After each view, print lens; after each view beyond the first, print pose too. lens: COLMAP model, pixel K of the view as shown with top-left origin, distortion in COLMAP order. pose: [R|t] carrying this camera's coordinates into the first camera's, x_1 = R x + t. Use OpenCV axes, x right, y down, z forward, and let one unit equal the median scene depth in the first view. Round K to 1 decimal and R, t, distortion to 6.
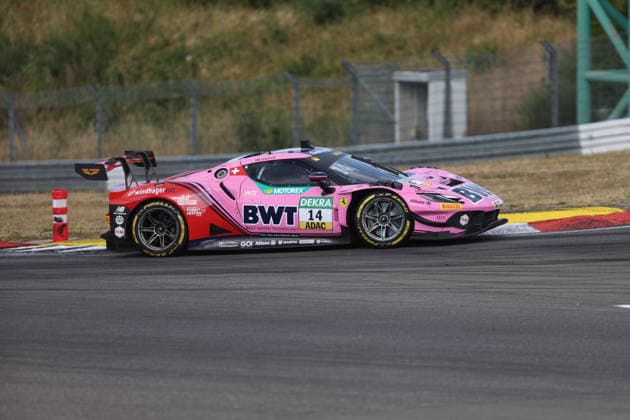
lens RADIAL K [[3133.1, 0, 315.0], [0, 3133.1, 210.0], [0, 0, 1]] dist [0.142890, -2.974954]
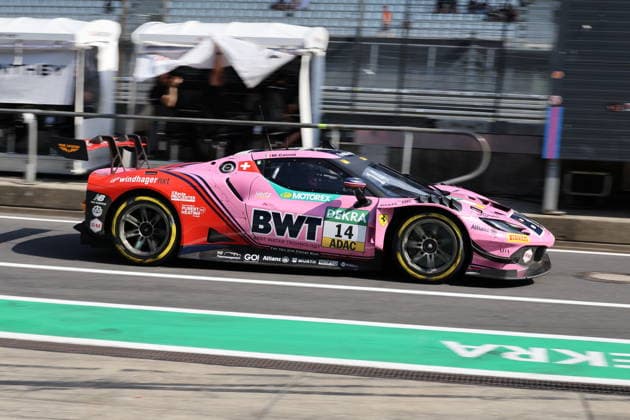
lens RADIAL K [[3133.1, 0, 315.0], [0, 3133.1, 210.0], [0, 0, 1]] dist [0.142890, -2.974954]
pose [[0.994617, 0.103600, 0.002072, -0.009088], [-0.103594, 0.994616, -0.002773, -0.000735], [-0.002349, 0.002543, 0.999994, 0.211884]]
